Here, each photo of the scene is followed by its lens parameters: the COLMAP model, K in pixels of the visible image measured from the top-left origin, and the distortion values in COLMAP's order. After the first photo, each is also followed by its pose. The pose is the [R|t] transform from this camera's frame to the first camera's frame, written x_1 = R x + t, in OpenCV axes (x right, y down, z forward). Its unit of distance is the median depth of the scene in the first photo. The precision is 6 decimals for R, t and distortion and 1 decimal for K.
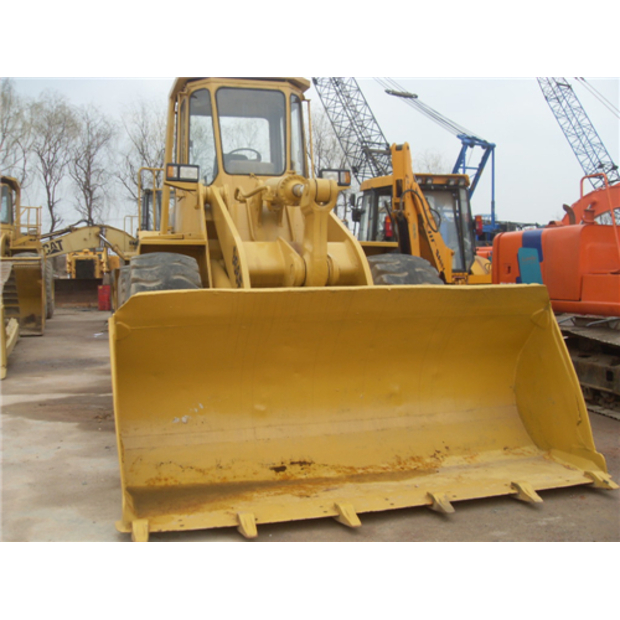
lens RADIAL K [[693.6, 0, 310.0], [0, 693.6, 310.0], [0, 0, 1]] dist [-0.203921, 0.234138]
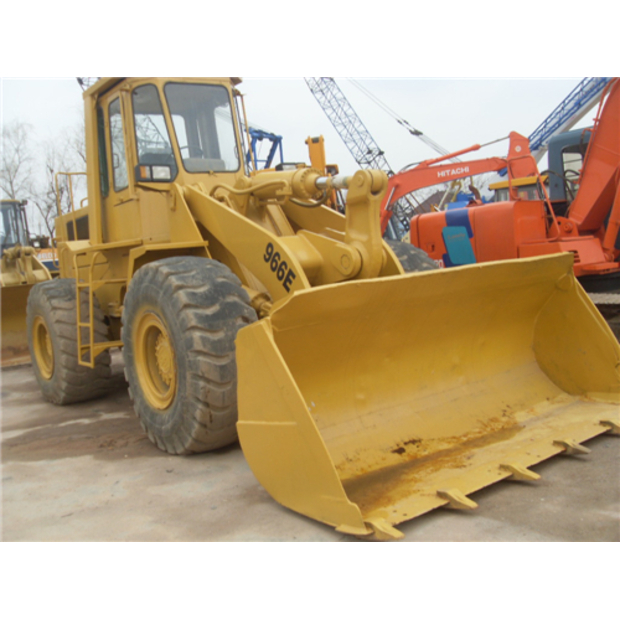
lens RADIAL K [[693.6, 0, 310.0], [0, 693.6, 310.0], [0, 0, 1]] dist [-0.203921, 0.234138]
pose [[0.932880, -0.114847, 0.341388, -0.295799], [0.113442, 0.993251, 0.024149, -0.010925], [-0.341858, 0.016199, 0.939612, 0.045109]]
